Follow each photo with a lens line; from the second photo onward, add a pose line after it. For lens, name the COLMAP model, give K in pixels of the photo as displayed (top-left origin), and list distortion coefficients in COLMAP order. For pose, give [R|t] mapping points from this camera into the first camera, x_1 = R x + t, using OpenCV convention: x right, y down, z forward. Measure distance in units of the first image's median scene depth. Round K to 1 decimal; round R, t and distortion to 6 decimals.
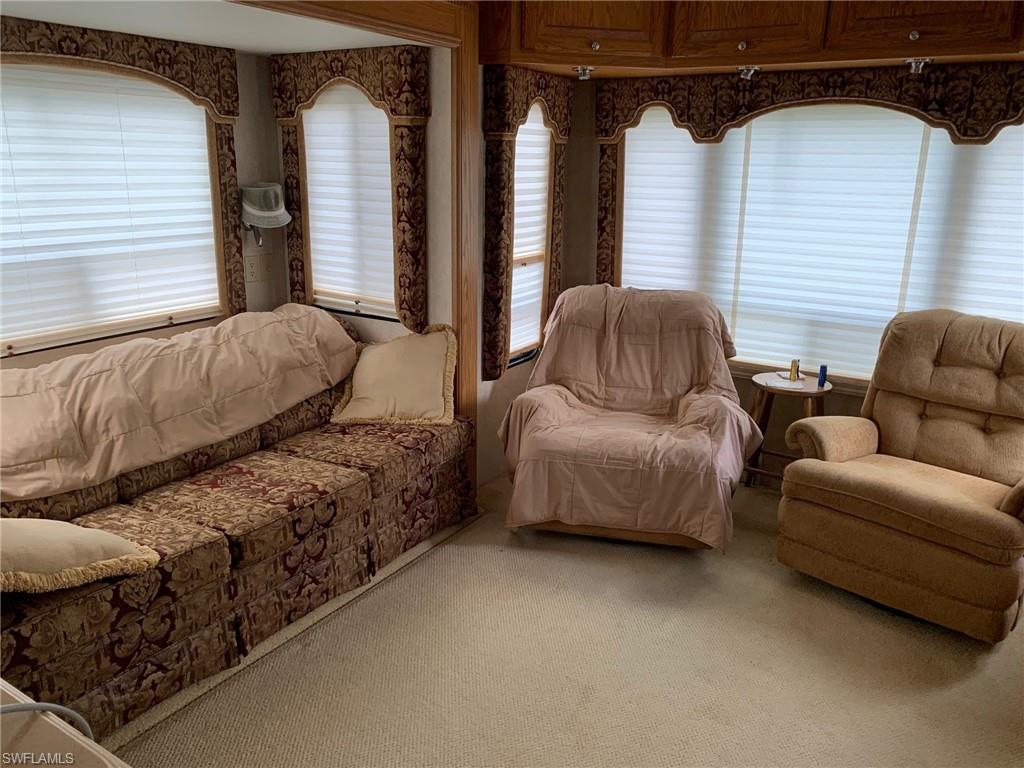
lens RADIAL K [[784.5, 0, 510.7], [0, 784.5, 379.8], [0, 0, 1]] dist [-0.000786, -0.002767]
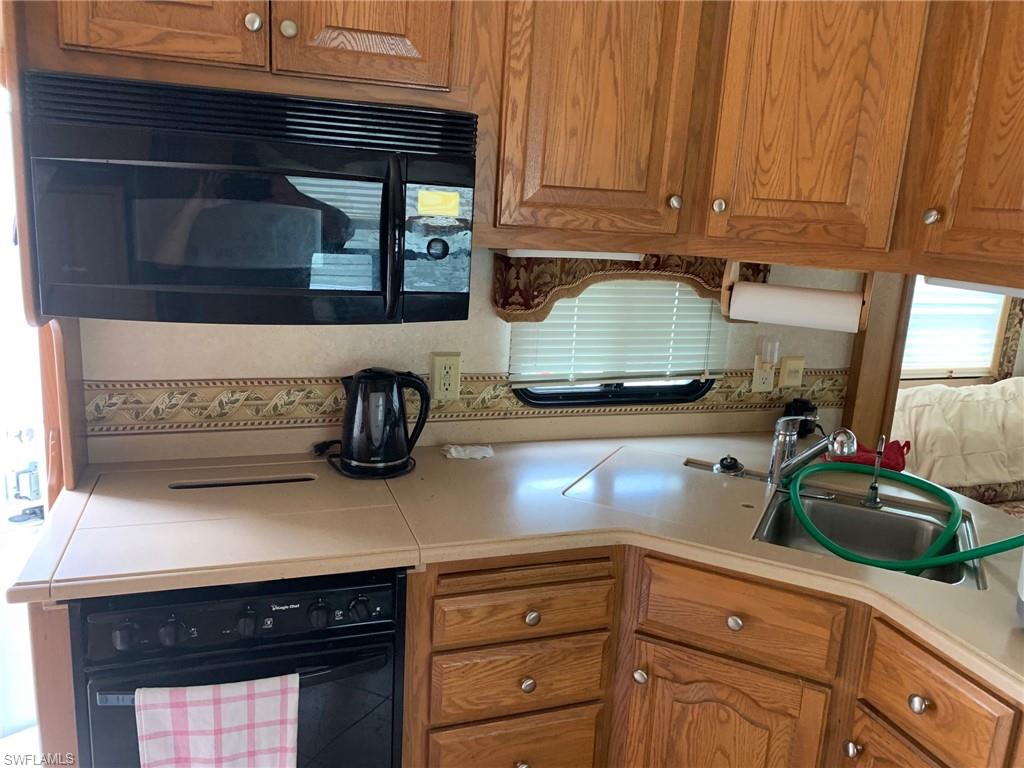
lens RADIAL K [[784.5, 0, 511.8], [0, 784.5, 386.1], [0, 0, 1]] dist [-0.000786, -0.002767]
pose [[0.776274, 0.163149, -0.608918, -0.257136], [-0.209013, 0.977903, -0.004447, 0.096631], [0.594737, 0.130723, 0.793220, -0.362390]]
